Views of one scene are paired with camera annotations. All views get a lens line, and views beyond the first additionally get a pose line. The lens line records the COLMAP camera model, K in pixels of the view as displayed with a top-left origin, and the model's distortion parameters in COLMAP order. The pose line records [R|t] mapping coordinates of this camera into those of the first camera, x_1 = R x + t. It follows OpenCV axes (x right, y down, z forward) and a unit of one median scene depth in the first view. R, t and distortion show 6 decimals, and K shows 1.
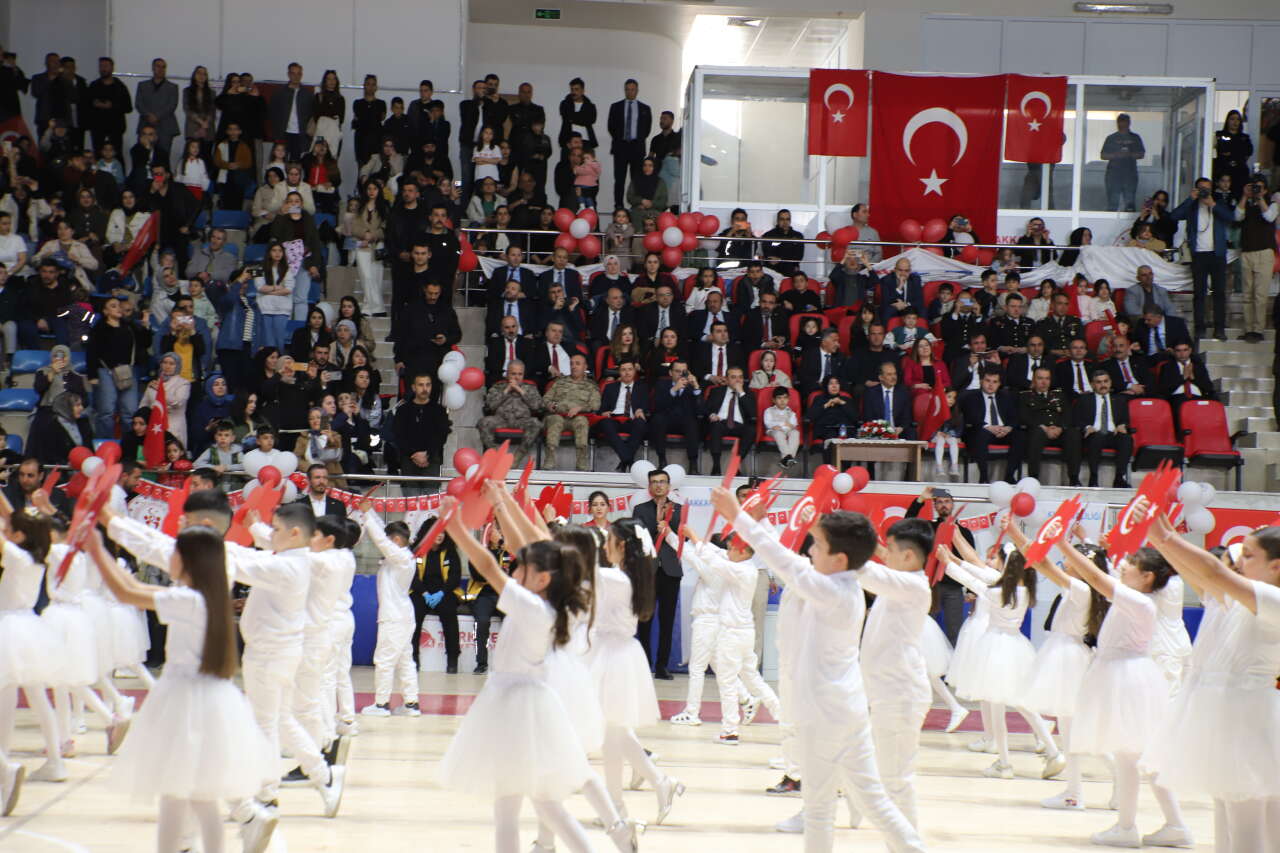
lens RADIAL K [[2613.6, 0, 635.7], [0, 2613.6, 424.5], [0, 0, 1]] dist [0.446079, -0.159606]
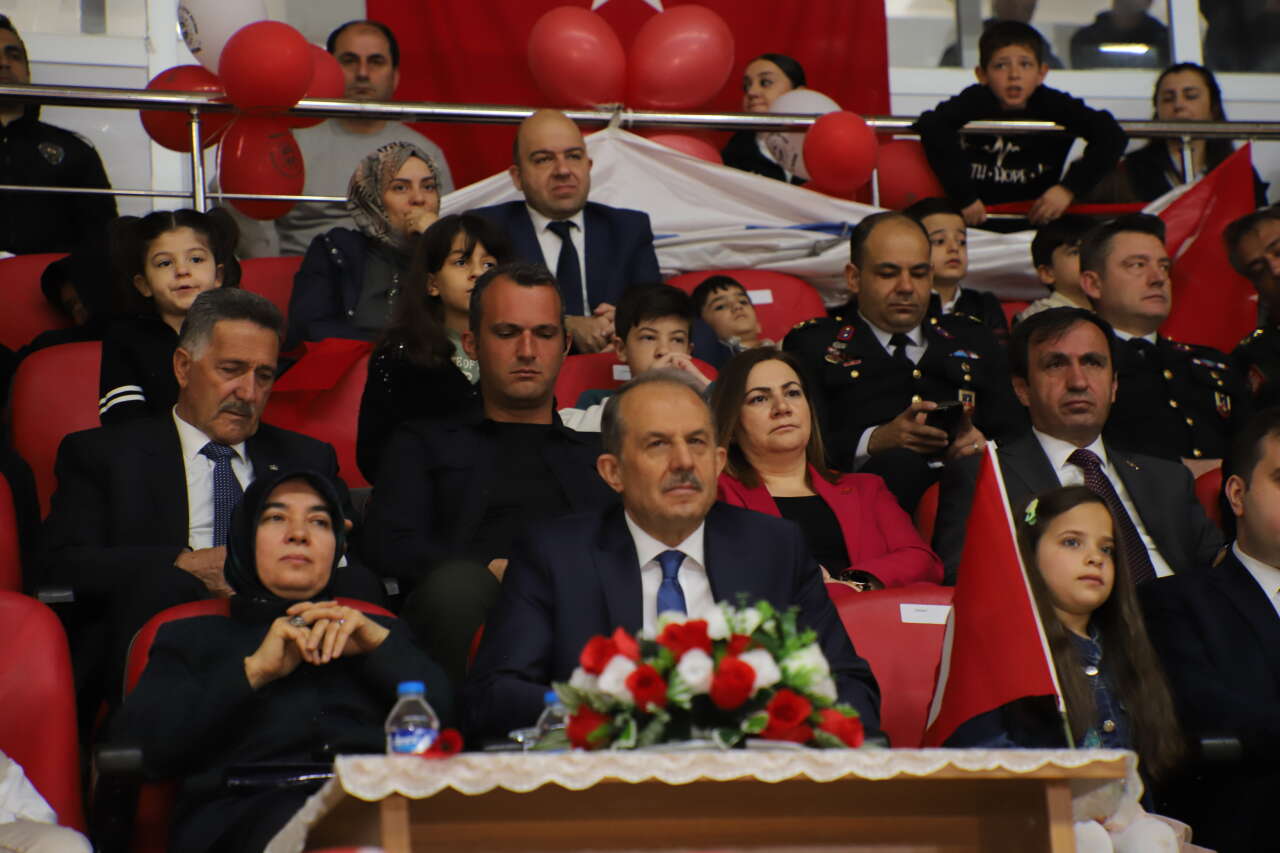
lens RADIAL K [[3717.4, 0, 634.9], [0, 3717.4, 423.4], [0, 0, 1]] dist [0.829072, -1.322758]
pose [[0.980400, -0.035625, 0.193768, 0.052616], [0.076734, 0.974899, -0.209009, 0.024421], [-0.181458, 0.219781, 0.958525, 0.781127]]
